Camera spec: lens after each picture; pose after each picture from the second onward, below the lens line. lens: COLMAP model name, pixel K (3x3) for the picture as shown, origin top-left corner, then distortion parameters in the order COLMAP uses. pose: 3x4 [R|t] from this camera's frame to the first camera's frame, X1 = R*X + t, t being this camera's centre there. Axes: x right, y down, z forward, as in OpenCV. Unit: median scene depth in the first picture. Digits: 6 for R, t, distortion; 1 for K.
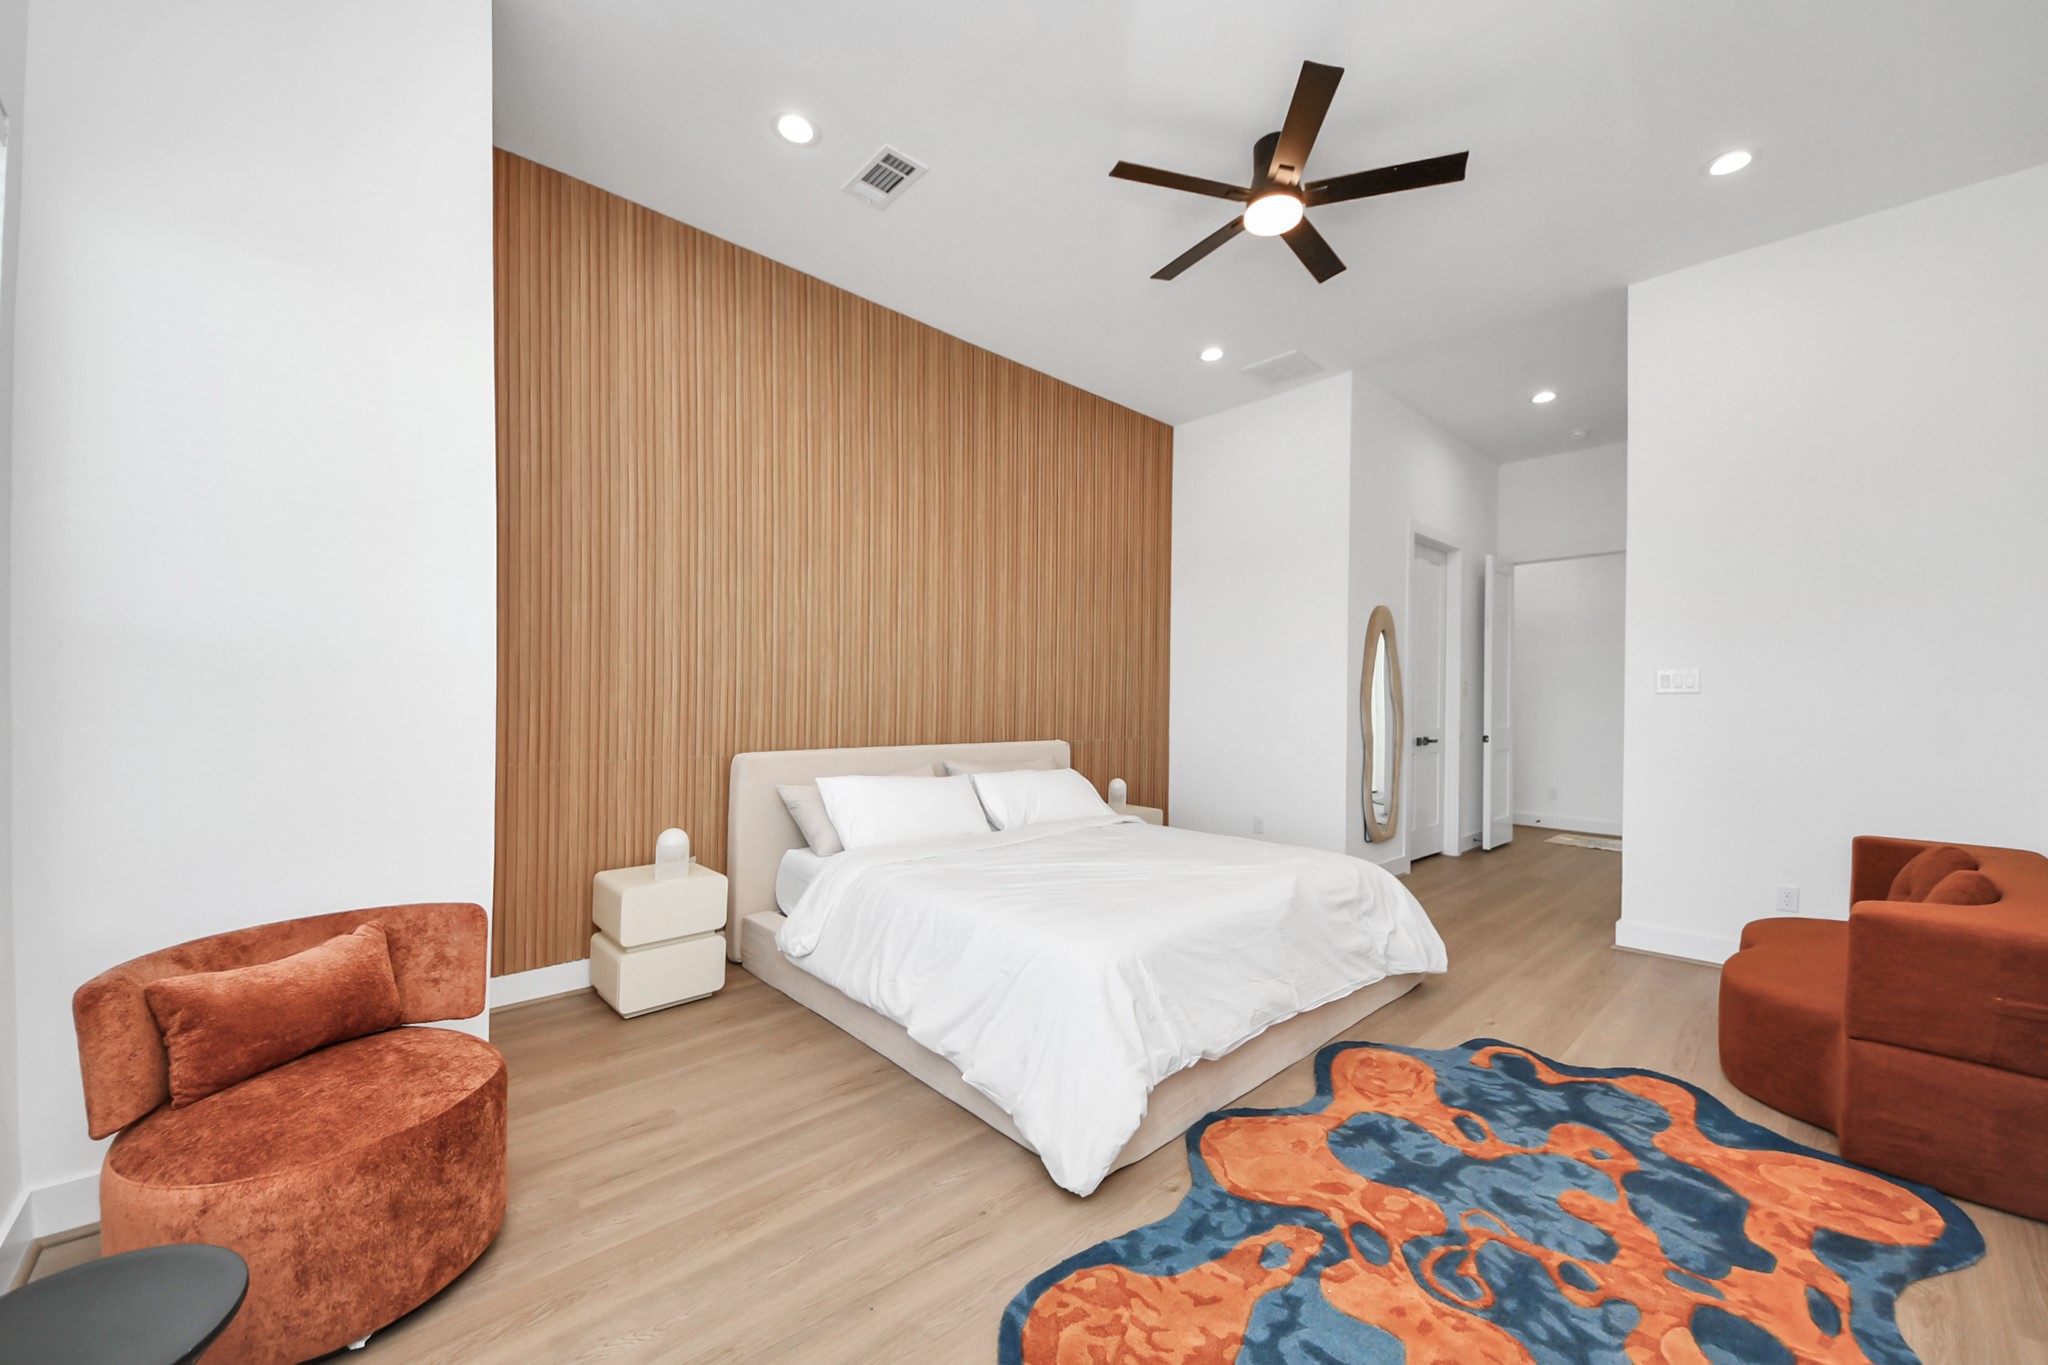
lens RADIAL K [[741.6, 0, 1022.9], [0, 741.6, 698.5], [0, 0, 1]] dist [0.021306, -0.014810]
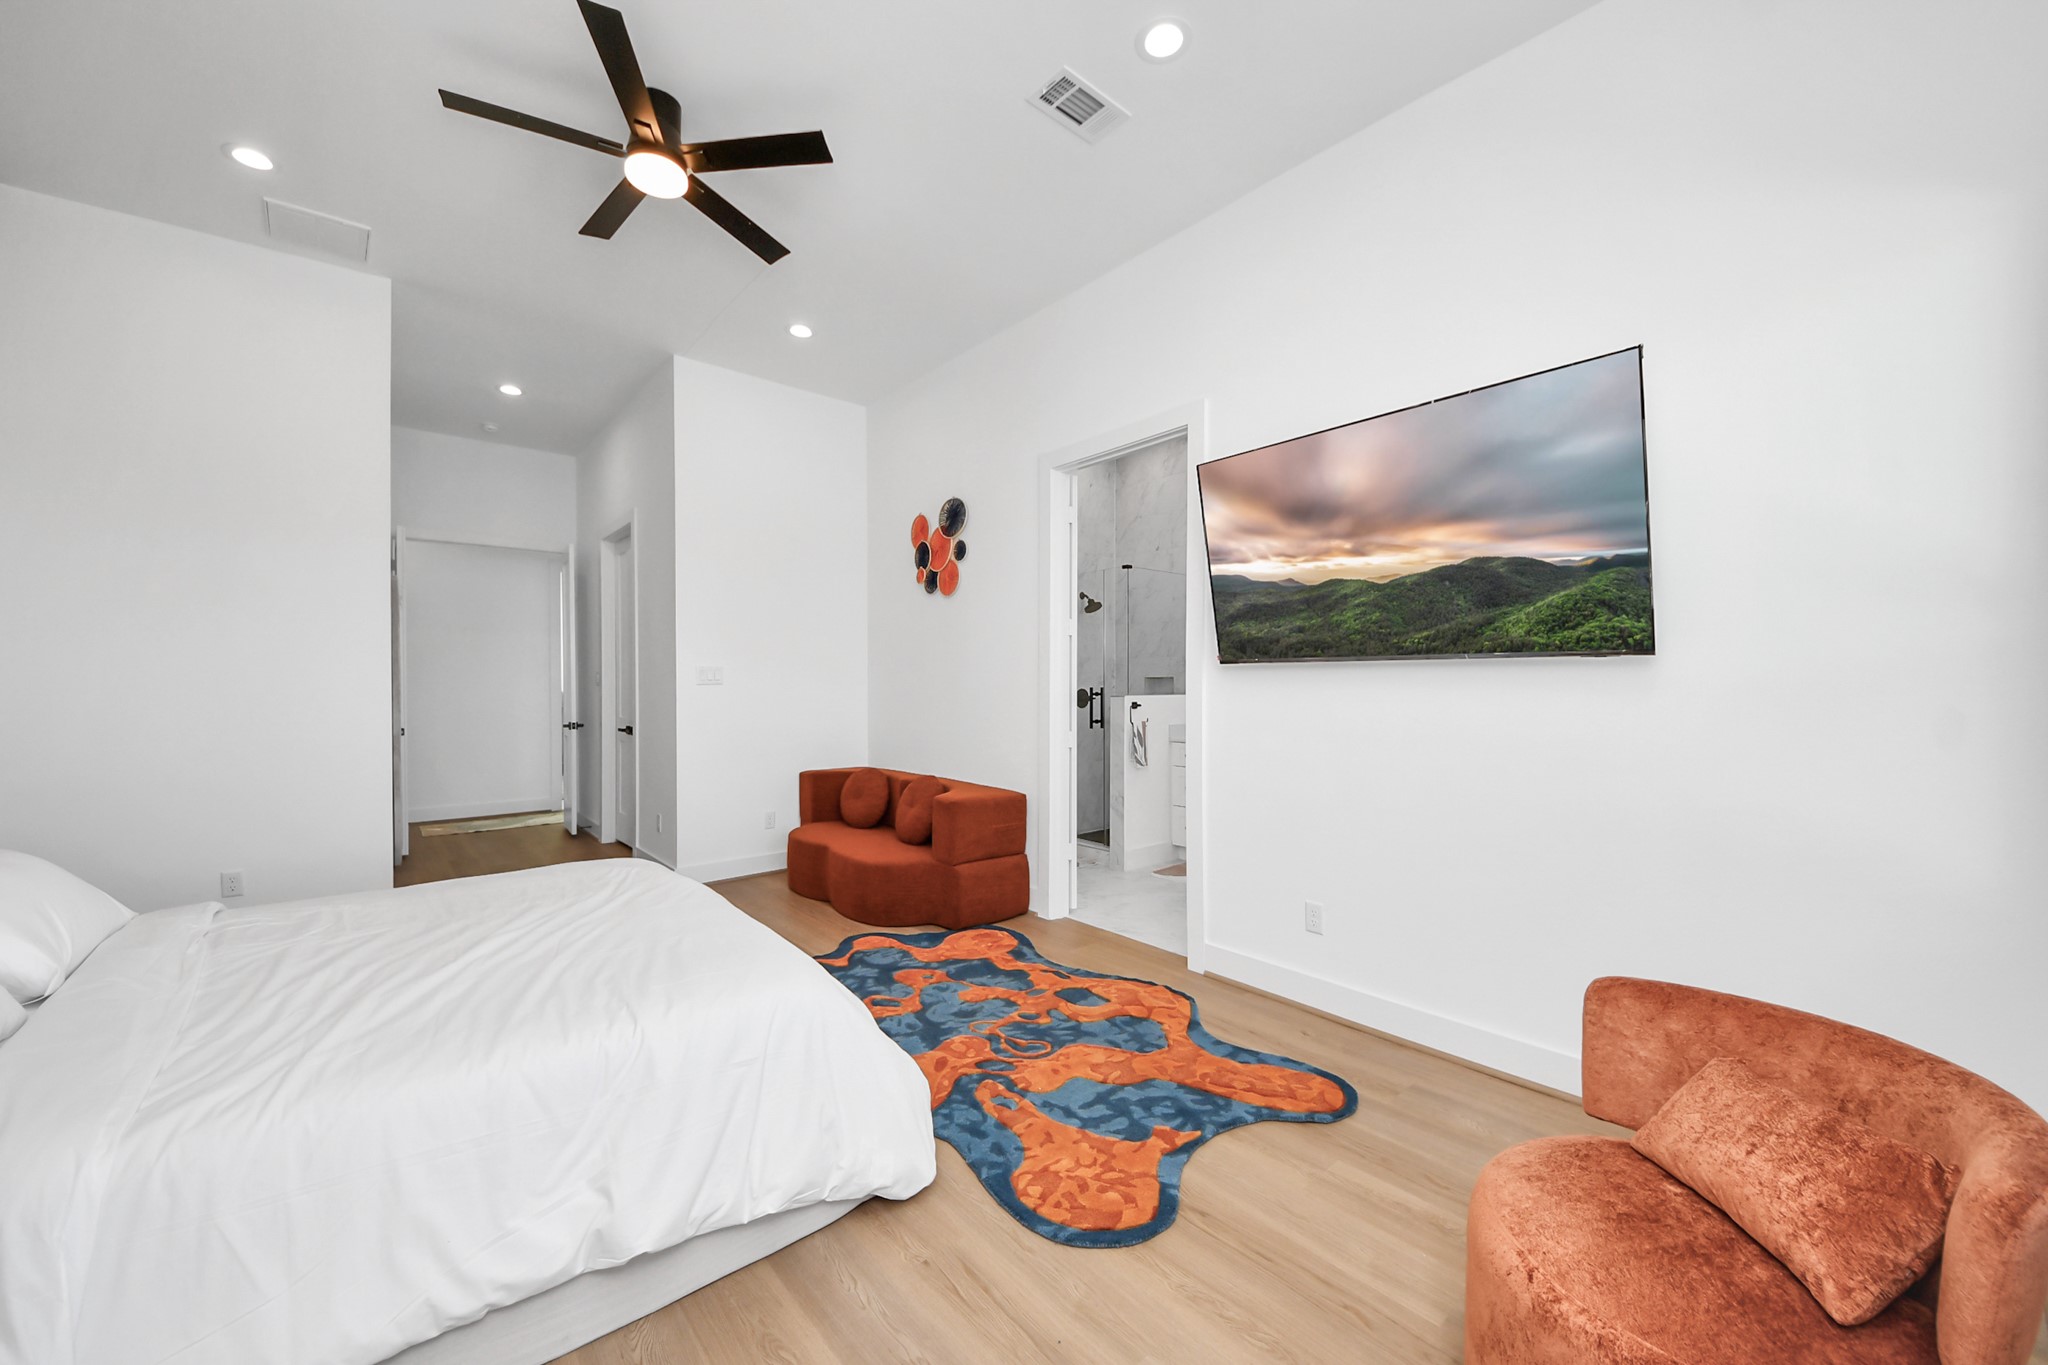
lens RADIAL K [[741.6, 0, 1022.9], [0, 741.6, 698.5], [0, 0, 1]] dist [0.021306, -0.014810]
pose [[0.071956, -0.027318, 0.997034, -0.883489], [-0.000147, 0.999625, 0.027400, -0.040790], [-0.997408, -0.002118, 0.071925, 0.746153]]
